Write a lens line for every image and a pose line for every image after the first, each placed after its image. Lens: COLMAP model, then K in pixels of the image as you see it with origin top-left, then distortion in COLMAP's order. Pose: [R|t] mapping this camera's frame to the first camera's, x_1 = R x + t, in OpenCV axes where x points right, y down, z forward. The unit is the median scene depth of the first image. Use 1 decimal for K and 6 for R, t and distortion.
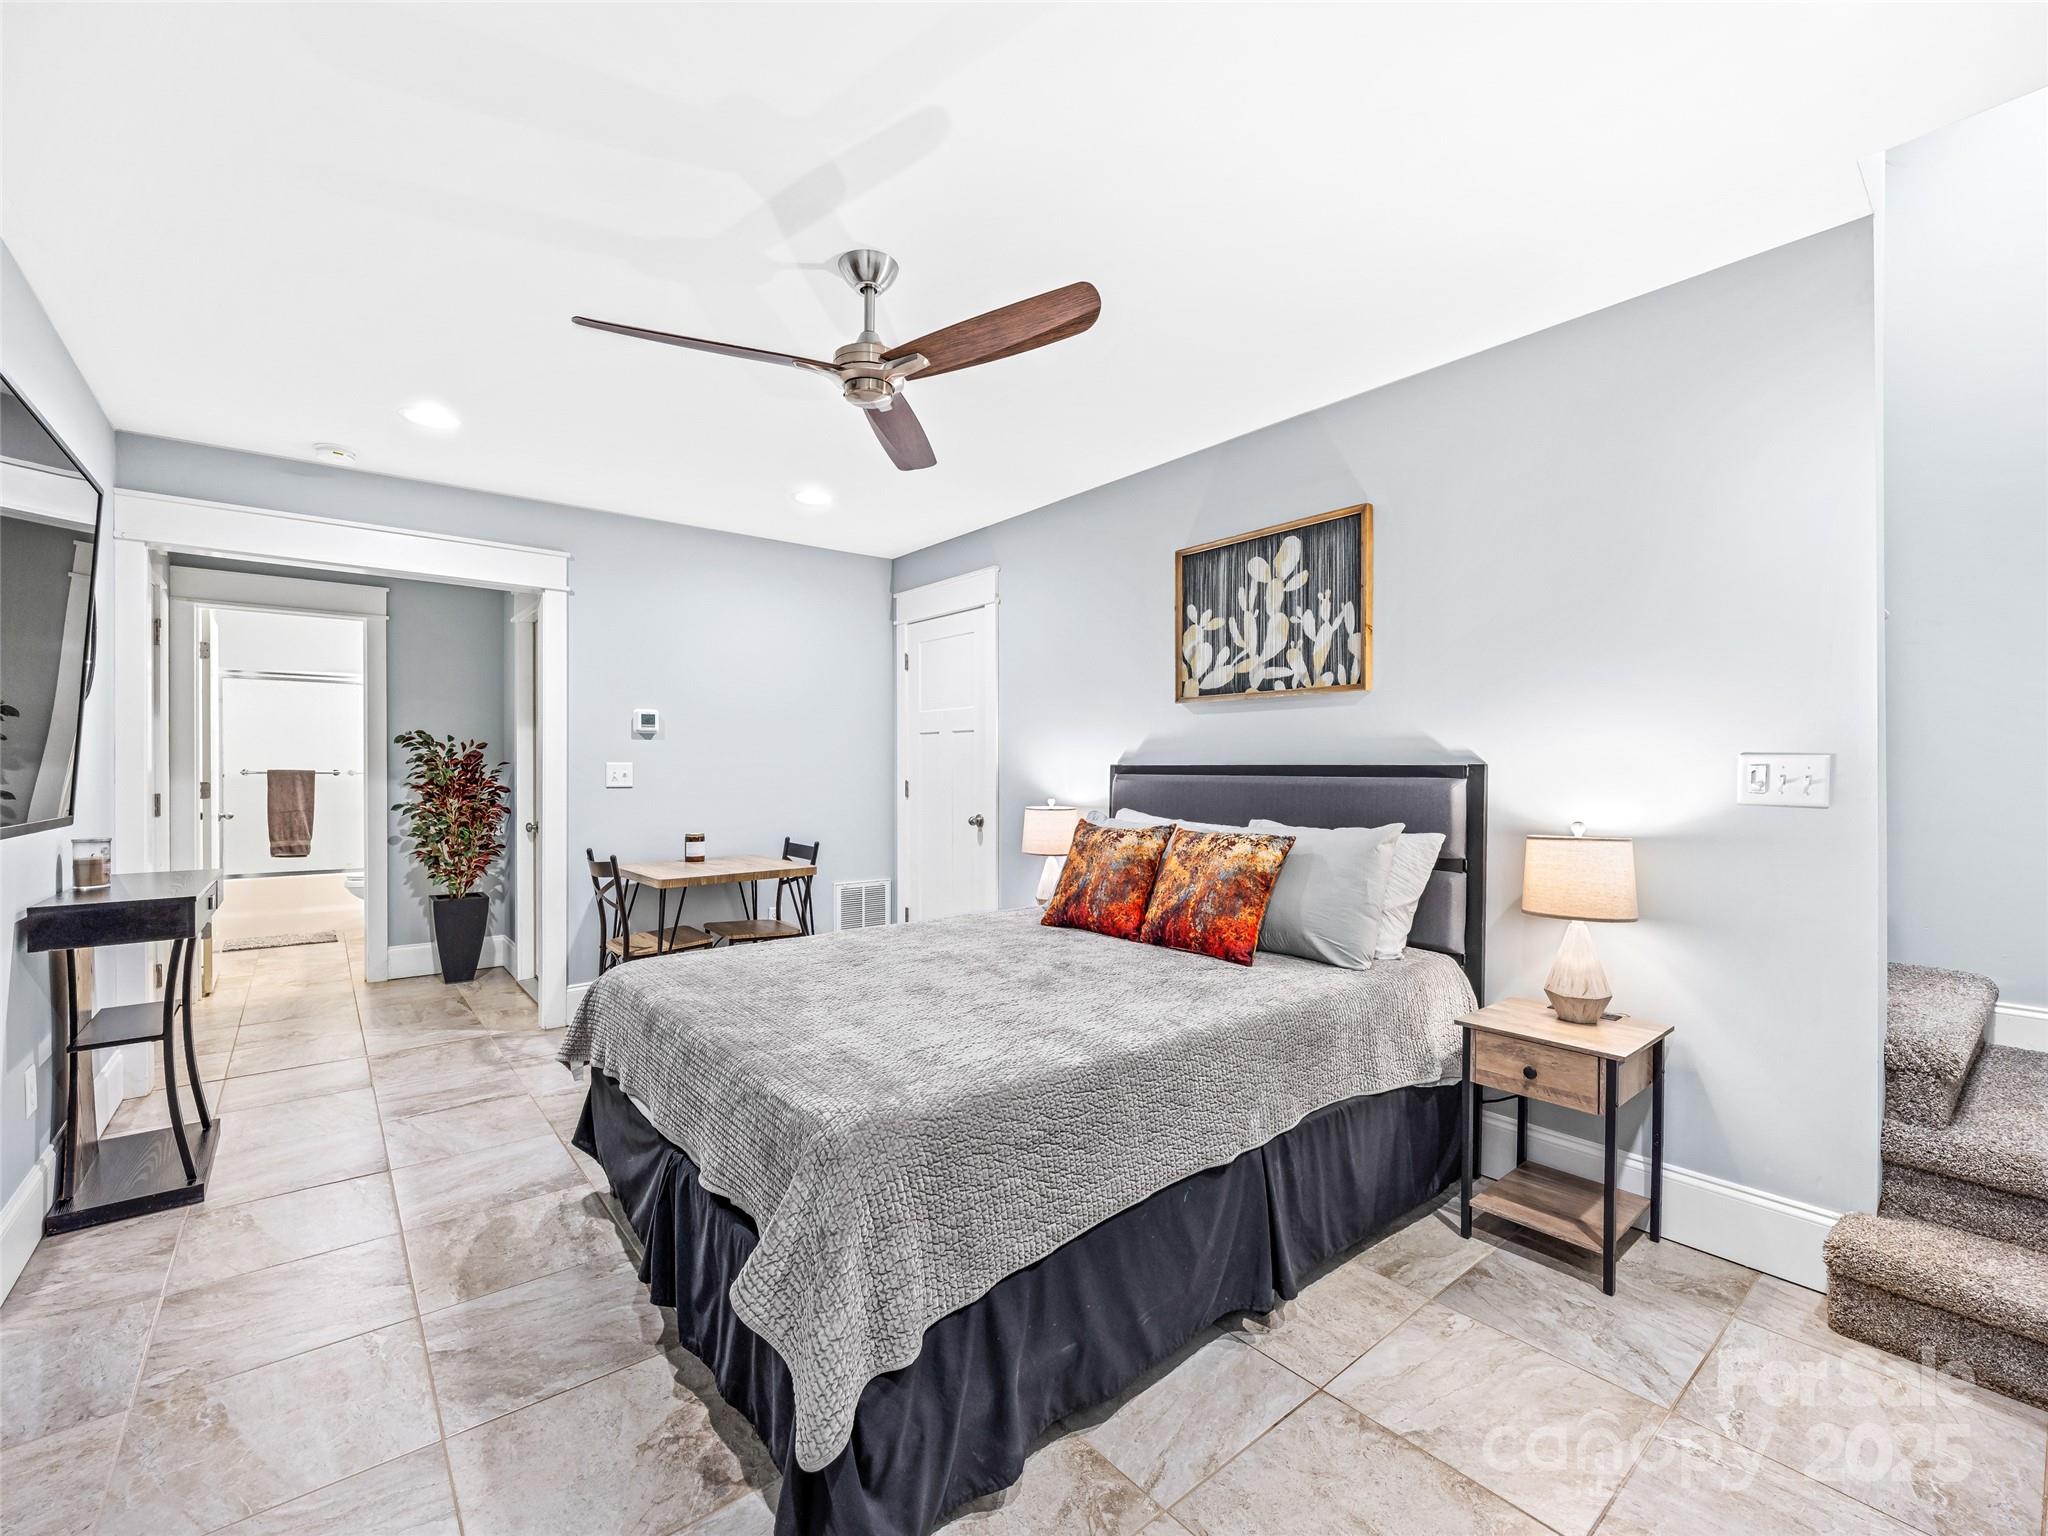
lens RADIAL K [[858.7, 0, 1011.5], [0, 858.7, 774.9], [0, 0, 1]] dist [-0.001372, -0.000539]
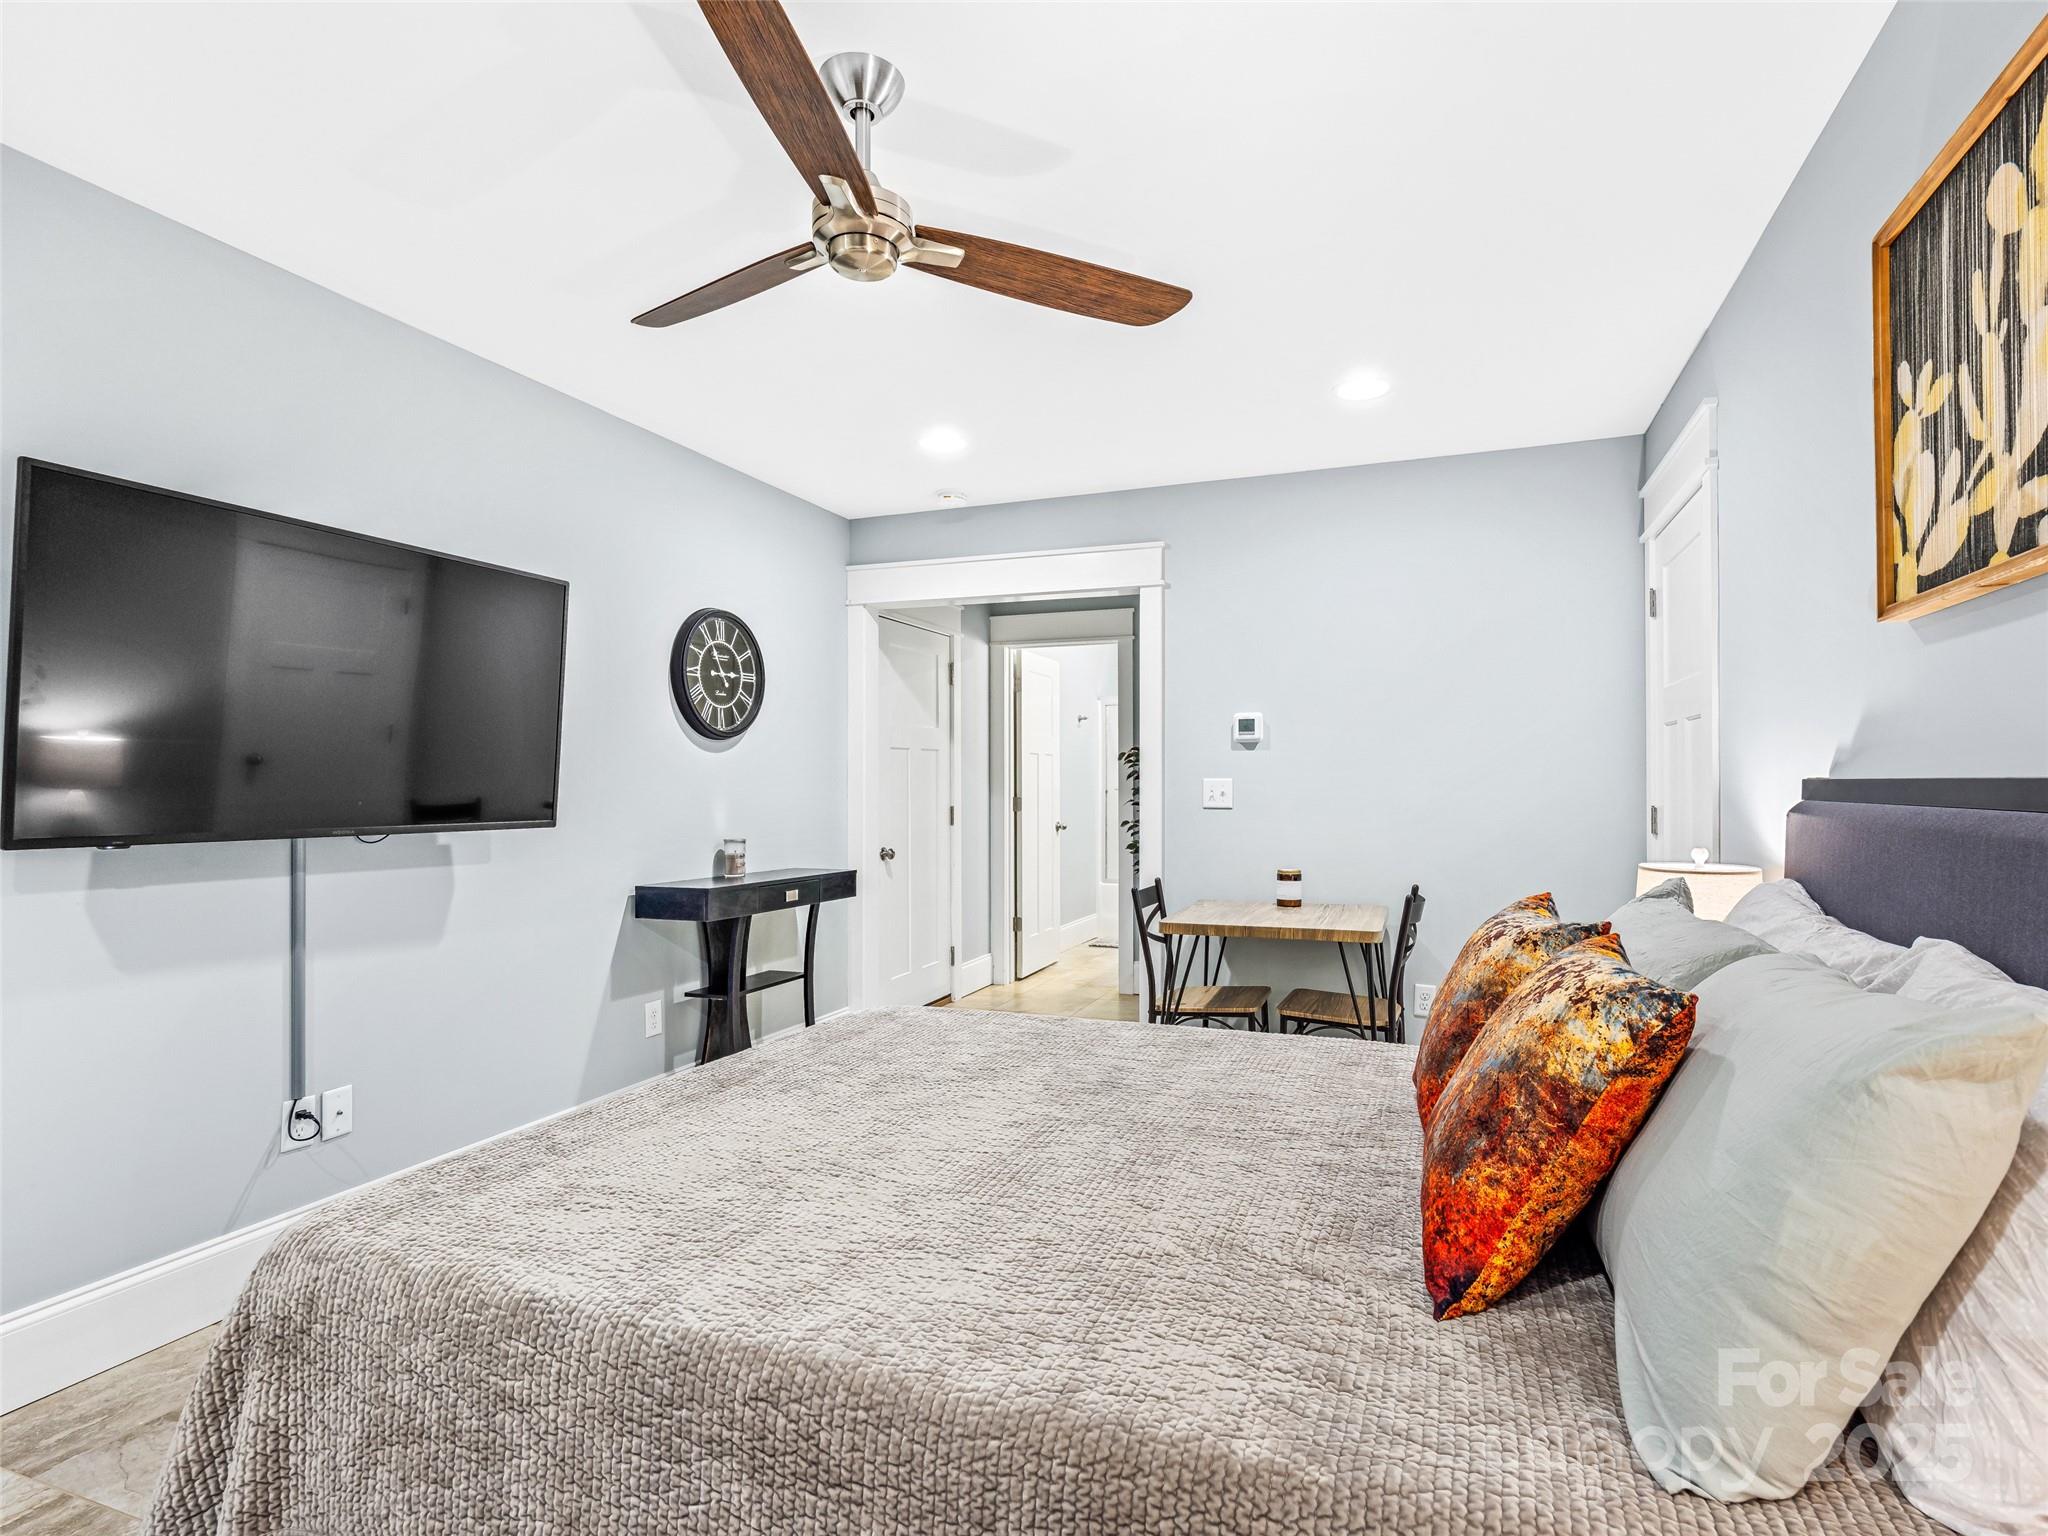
lens RADIAL K [[1024.5, 0, 1017.4], [0, 1024.5, 774.9], [0, 0, 1]] dist [0.030886, -0.029380]
pose [[0.520427, -0.009067, -0.853858, 0.397943], [-0.004974, 0.999894, -0.013649, -0.004631], [0.853891, 0.011351, 0.520327, 0.425858]]
